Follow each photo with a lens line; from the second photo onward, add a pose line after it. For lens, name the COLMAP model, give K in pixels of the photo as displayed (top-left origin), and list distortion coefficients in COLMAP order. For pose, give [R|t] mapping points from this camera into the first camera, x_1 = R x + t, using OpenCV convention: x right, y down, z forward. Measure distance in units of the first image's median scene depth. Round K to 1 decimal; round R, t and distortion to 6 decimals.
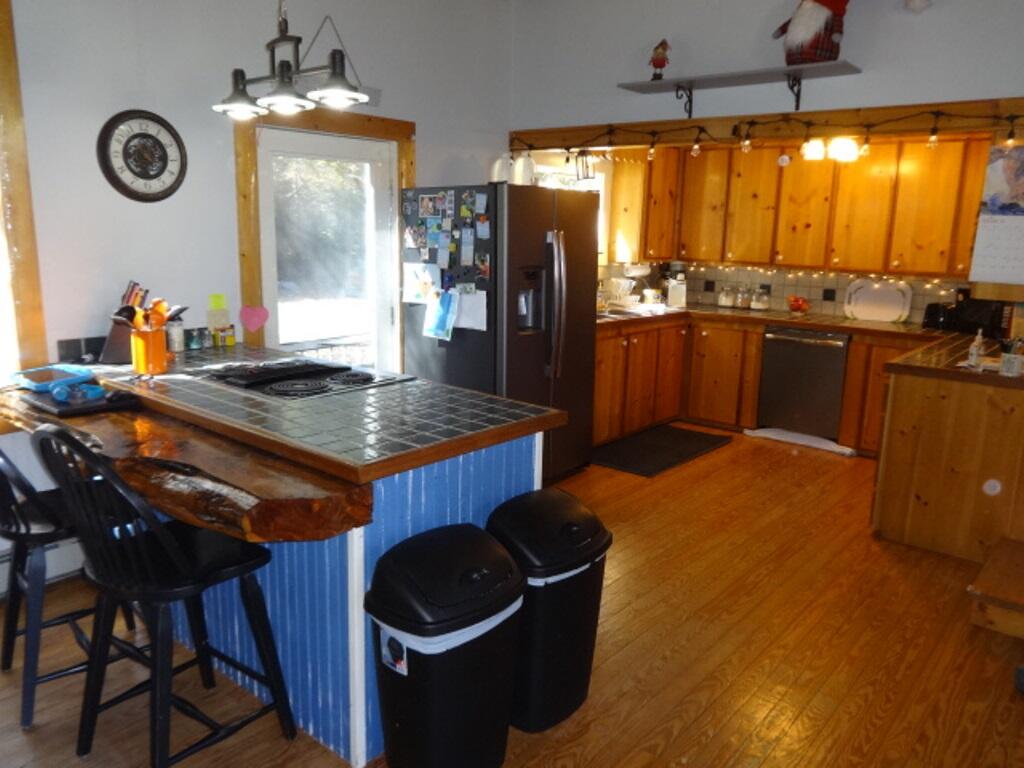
lens RADIAL K [[767.7, 0, 512.1], [0, 767.7, 377.4], [0, 0, 1]] dist [-0.002780, 0.003537]
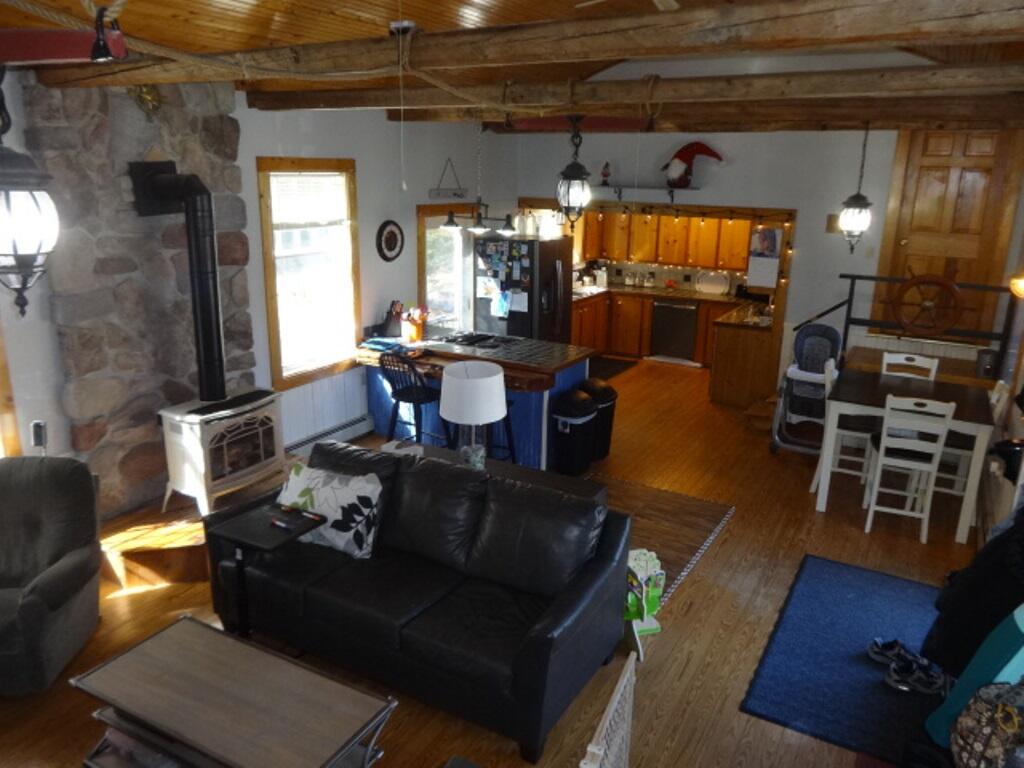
lens RADIAL K [[767.7, 0, 513.6], [0, 767.7, 372.9], [0, 0, 1]] dist [-0.002780, 0.003537]
pose [[0.984232, -0.049574, 0.169796, -0.426052], [0.037948, 0.996751, 0.071048, -0.046633], [-0.172766, -0.063484, 0.982915, -0.998916]]
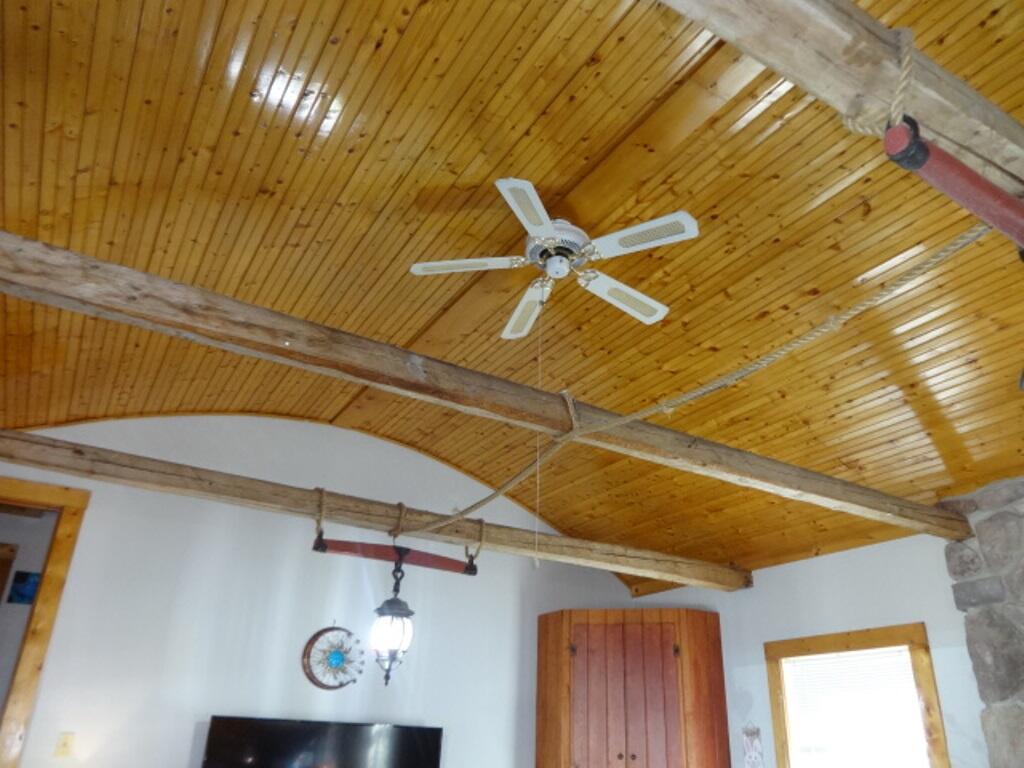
lens RADIAL K [[767.7, 0, 516.5], [0, 767.7, 380.3], [0, 0, 1]] dist [-0.002780, 0.003537]
pose [[-0.324122, -0.438645, -0.838174, 0.233638], [-0.221065, 0.896593, -0.383733, -0.066765], [0.919824, 0.060914, -0.387574, 0.008585]]
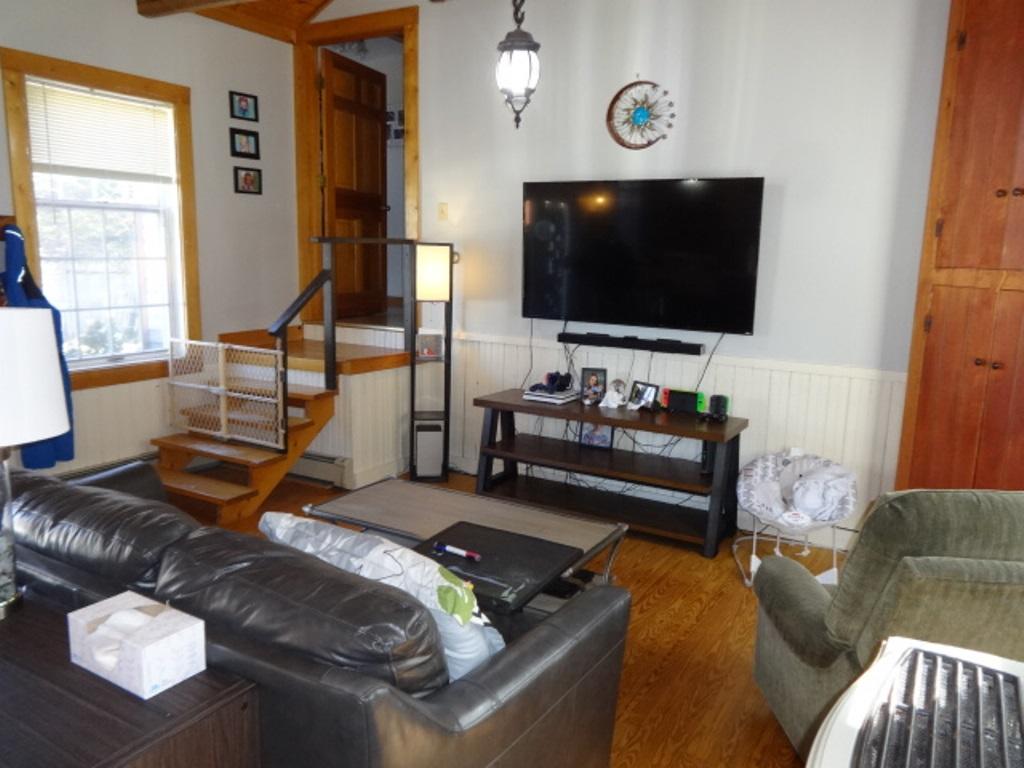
lens RADIAL K [[767.7, 0, 506.0], [0, 767.7, 375.5], [0, 0, 1]] dist [-0.002780, 0.003537]
pose [[-0.986694, -0.011374, -0.162191, -0.502597], [-0.068622, 0.933481, 0.352001, -0.100238], [0.147399, 0.358447, -0.921840, 0.412103]]
